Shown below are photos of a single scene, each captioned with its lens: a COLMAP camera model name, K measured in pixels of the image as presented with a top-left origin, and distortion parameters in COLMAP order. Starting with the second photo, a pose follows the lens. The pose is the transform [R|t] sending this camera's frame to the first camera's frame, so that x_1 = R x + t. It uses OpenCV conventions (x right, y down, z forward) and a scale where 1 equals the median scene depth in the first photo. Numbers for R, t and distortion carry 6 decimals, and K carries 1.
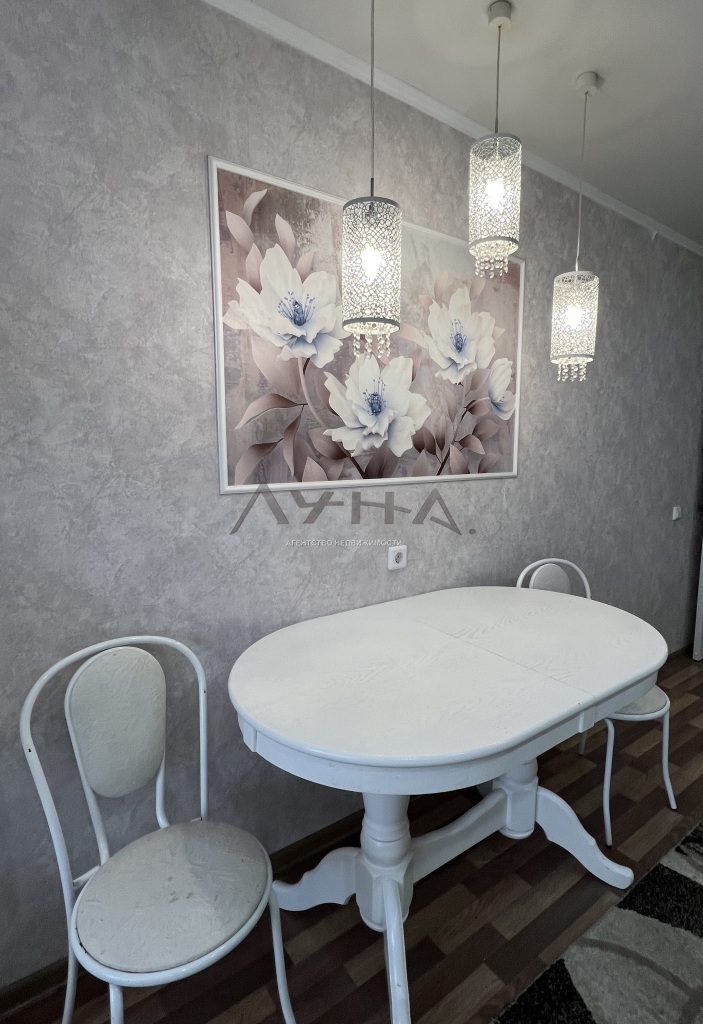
lens RADIAL K [[524.8, 0, 368.5], [0, 524.8, 511.4], [0, 0, 1]] dist [-0.001582, -0.001567]
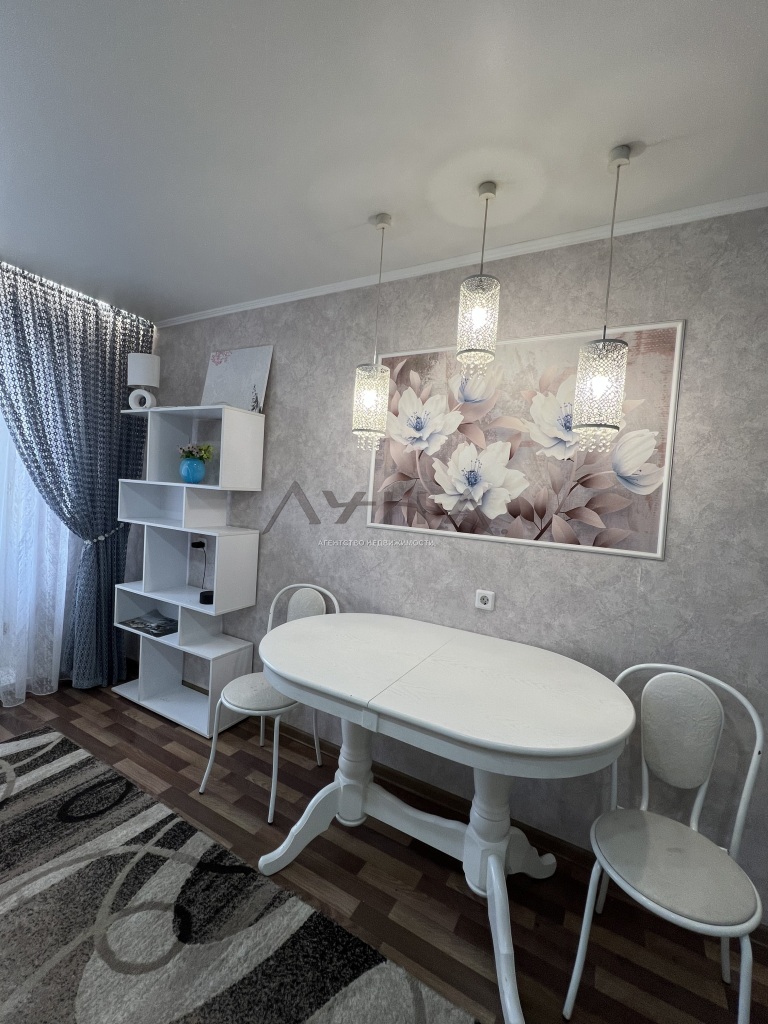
lens RADIAL K [[428.2, 0, 387.1], [0, 428.2, 510.7], [0, 0, 1]] dist [-0.001387, 0.000460]
pose [[0.410025, 0.057472, -0.910262, 0.946315], [-0.186384, 0.982232, -0.021940, -0.058406], [0.892827, 0.178654, 0.413452, 0.369993]]
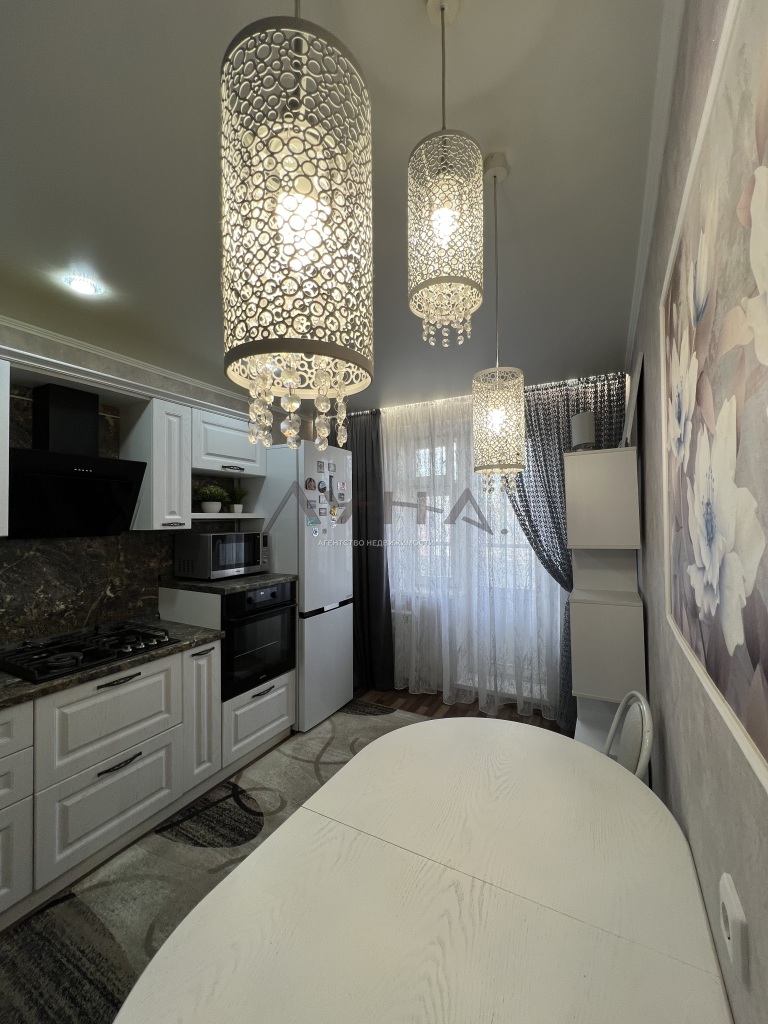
lens RADIAL K [[403.7, 0, 386.5], [0, 403.7, 512.3], [0, 0, 1]] dist [-0.002670, 0.000295]
pose [[-0.907410, -0.001379, -0.420244, 0.427302], [-0.048646, 0.993617, 0.101778, -0.241759], [0.417421, 0.112797, -0.901685, 1.218565]]
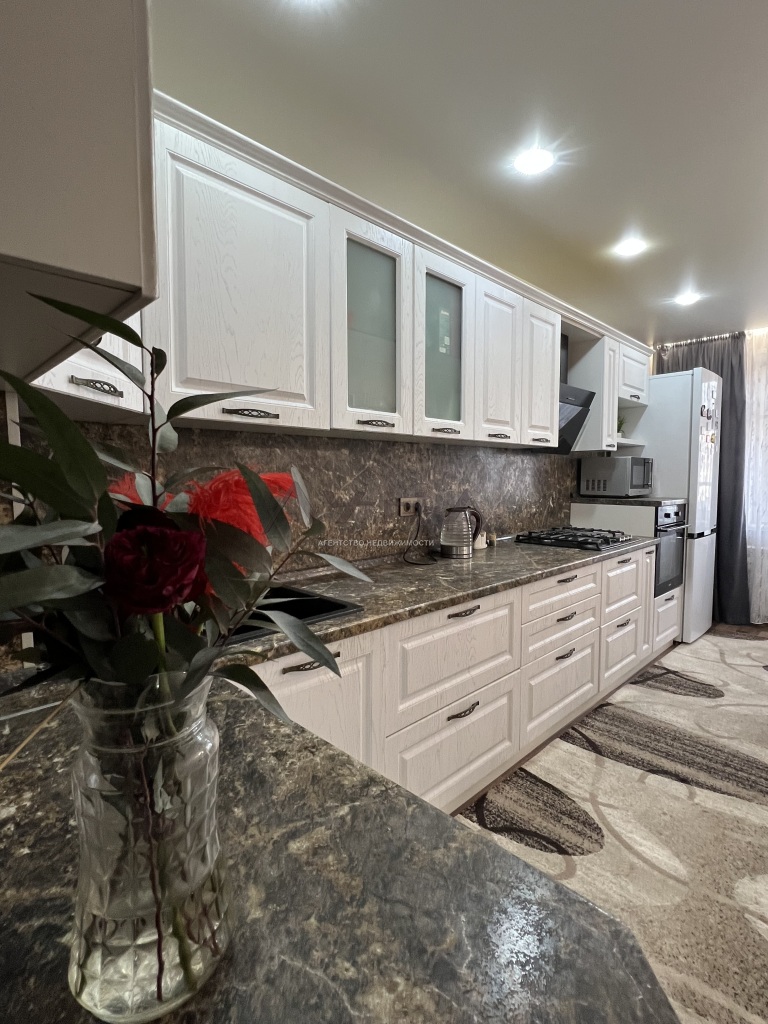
lens RADIAL K [[493.7, 0, 388.3], [0, 493.7, 509.6], [0, 0, 1]] dist [-0.002270, 0.001330]
pose [[-0.990281, 0.008948, -0.138792, 1.662479], [-0.018576, 0.980478, 0.195752, -0.144050], [0.137834, 0.196427, -0.970782, 1.513411]]
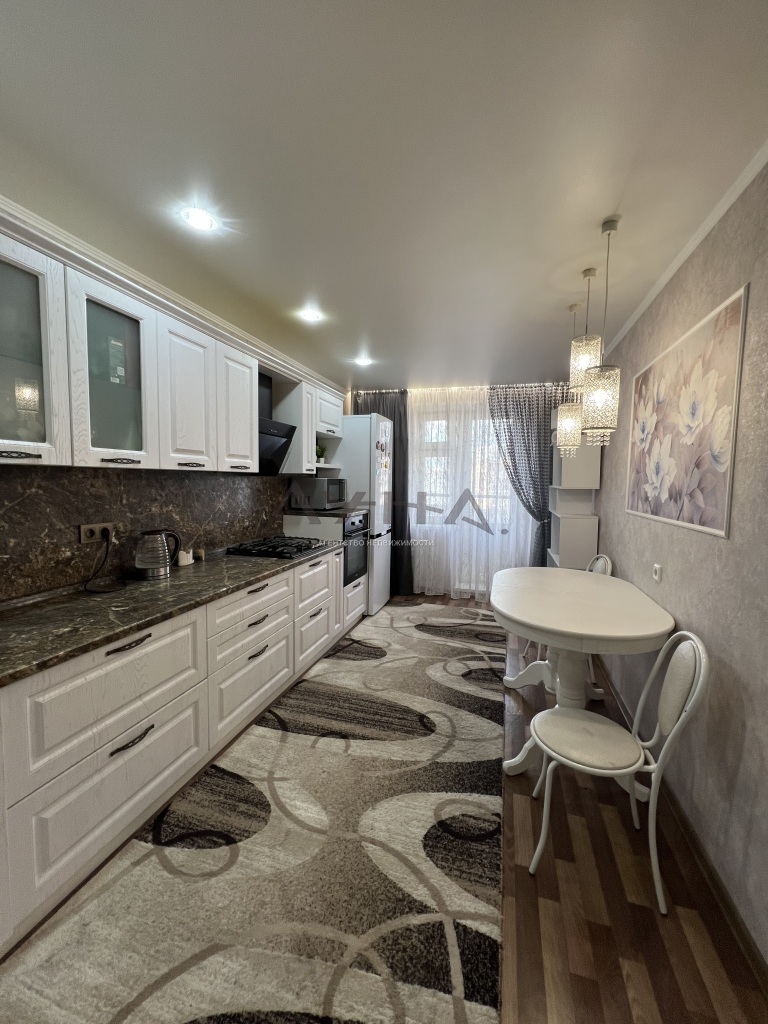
lens RADIAL K [[403.7, 0, 384.3], [0, 403.7, 510.1], [0, 0, 1]] dist [-0.002670, 0.000295]
pose [[-0.799905, 0.030267, -0.599362, 1.426059], [-0.095755, 0.979495, 0.177258, -0.221595], [0.592437, 0.199182, -0.780605, 1.508830]]
